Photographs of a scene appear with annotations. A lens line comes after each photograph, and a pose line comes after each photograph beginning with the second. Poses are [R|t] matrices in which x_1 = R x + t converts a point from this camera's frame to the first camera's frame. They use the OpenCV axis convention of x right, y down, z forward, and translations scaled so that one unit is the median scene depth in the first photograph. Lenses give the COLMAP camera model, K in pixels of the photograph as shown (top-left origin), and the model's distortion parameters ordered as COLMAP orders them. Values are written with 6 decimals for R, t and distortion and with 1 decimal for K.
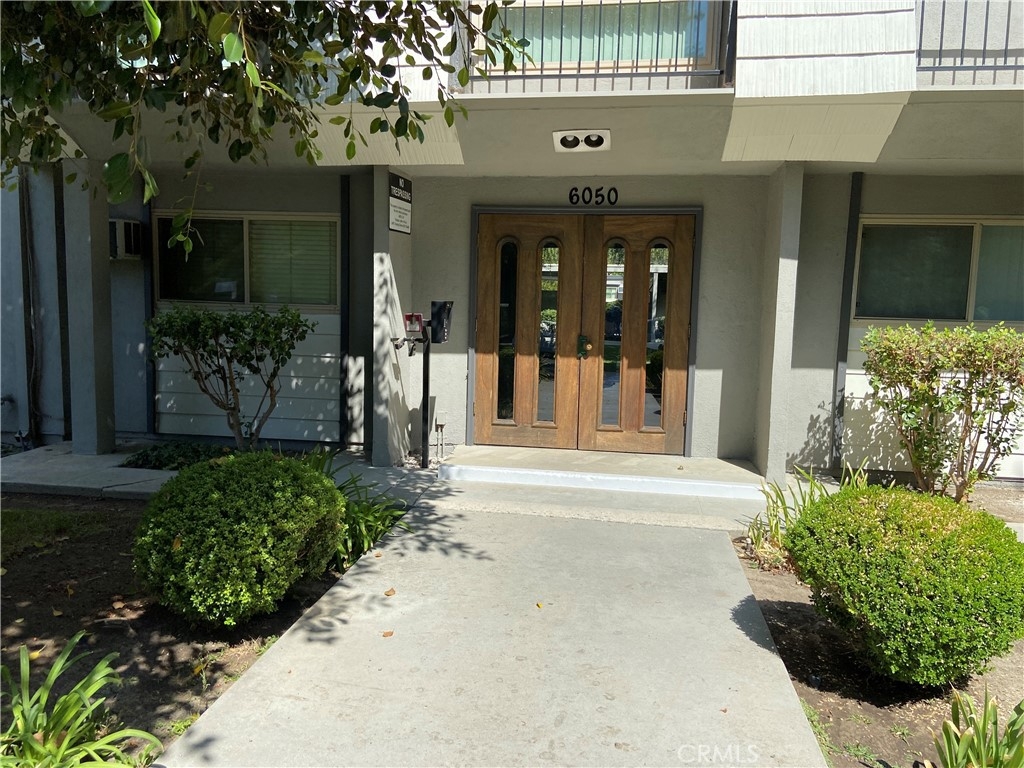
lens RADIAL K [[758.0, 0, 505.5], [0, 758.0, 383.9], [0, 0, 1]] dist [0.121328, -0.154449]
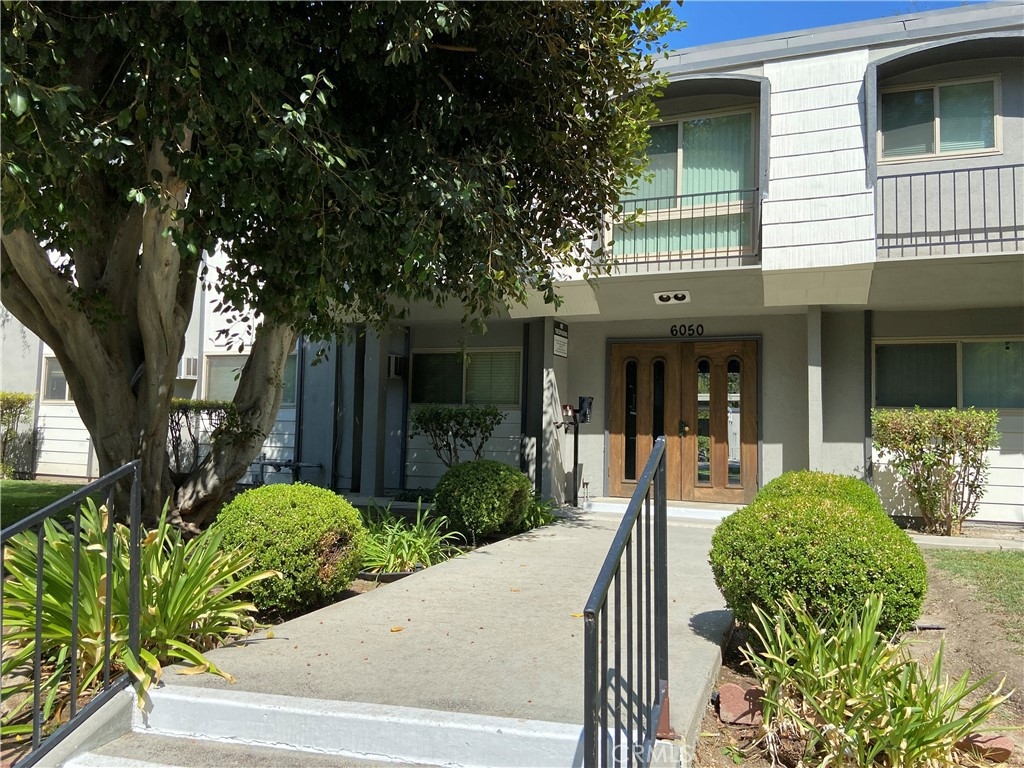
lens RADIAL K [[758.0, 0, 505.5], [0, 758.0, 383.9], [0, 0, 1]] dist [0.121328, -0.154449]
pose [[0.978532, -0.016397, -0.205443, 0.072996], [-0.021325, 0.983424, -0.180063, 0.143402], [0.204990, 0.180578, 0.961962, -0.527468]]
